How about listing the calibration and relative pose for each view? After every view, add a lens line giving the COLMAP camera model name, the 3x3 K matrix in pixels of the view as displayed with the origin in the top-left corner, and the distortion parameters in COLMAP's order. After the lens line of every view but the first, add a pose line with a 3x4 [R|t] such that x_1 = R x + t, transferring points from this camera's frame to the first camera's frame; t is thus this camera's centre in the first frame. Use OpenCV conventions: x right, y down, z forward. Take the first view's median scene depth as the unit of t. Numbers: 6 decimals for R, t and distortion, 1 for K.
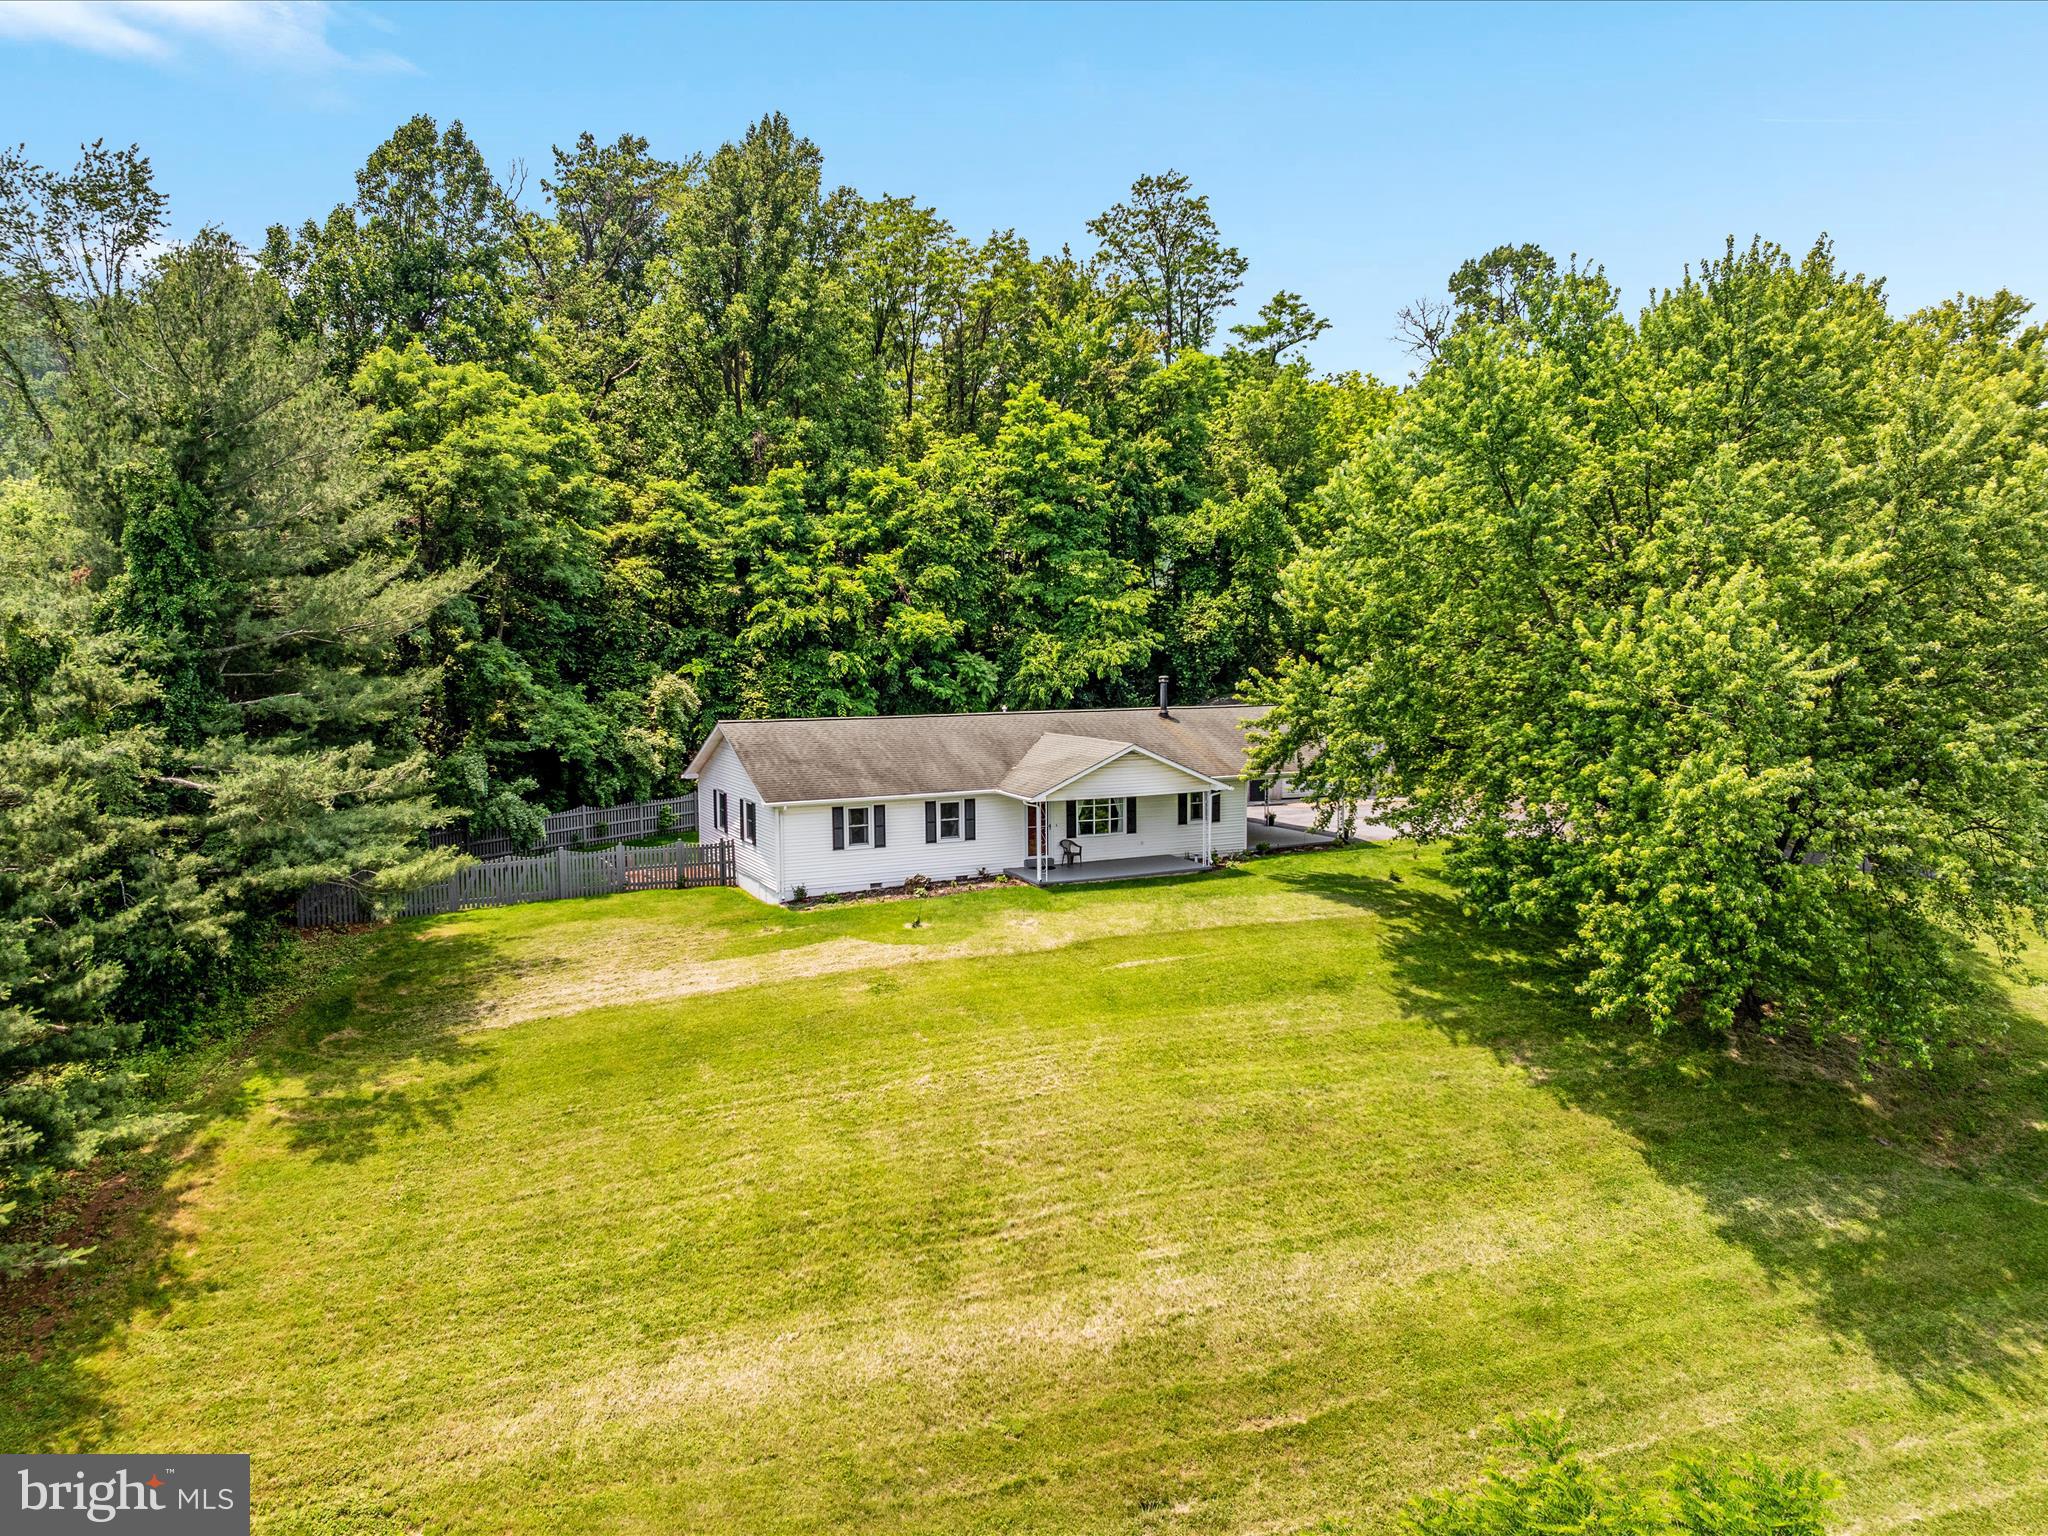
lens RADIAL K [[1173.0, 0, 997.0], [0, 1173.0, 778.6], [0, 0, 1]] dist [-0.000192, -0.000416]
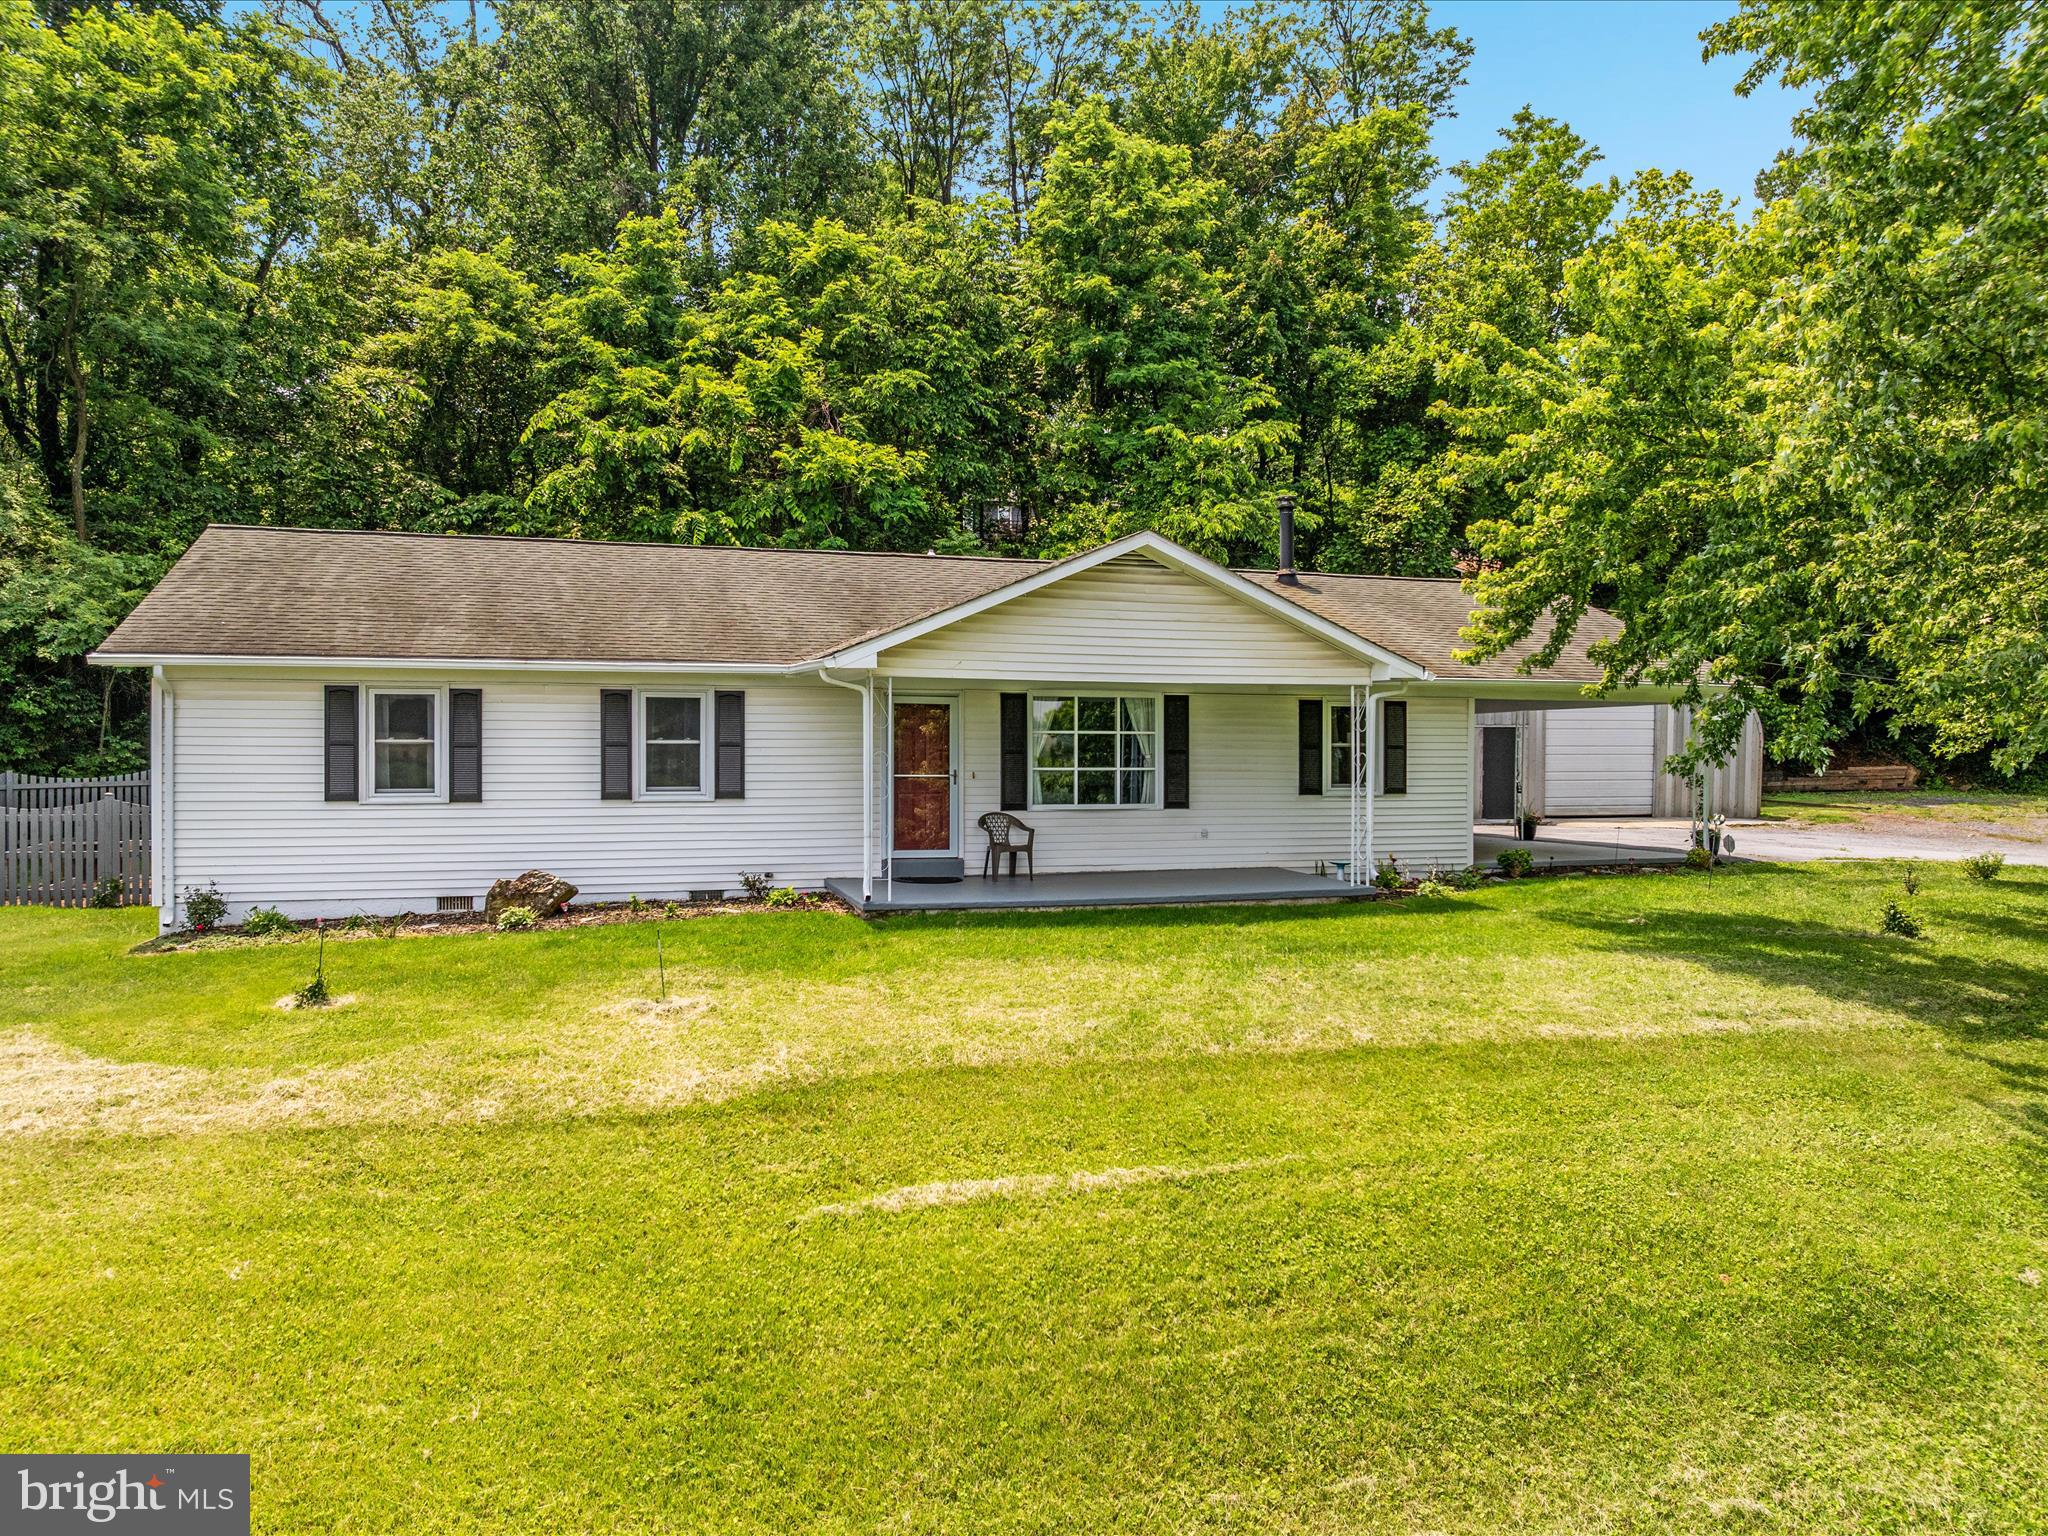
lens RADIAL K [[1375.1, 0, 1025.0], [0, 1375.1, 743.0], [0, 0, 1]] dist [-0.004029, -0.002024]
pose [[0.993648, 0.013126, -0.111764, 0.118045], [-0.023399, 0.995567, -0.091103, 0.069897], [0.110073, 0.093139, 0.989550, 0.537892]]
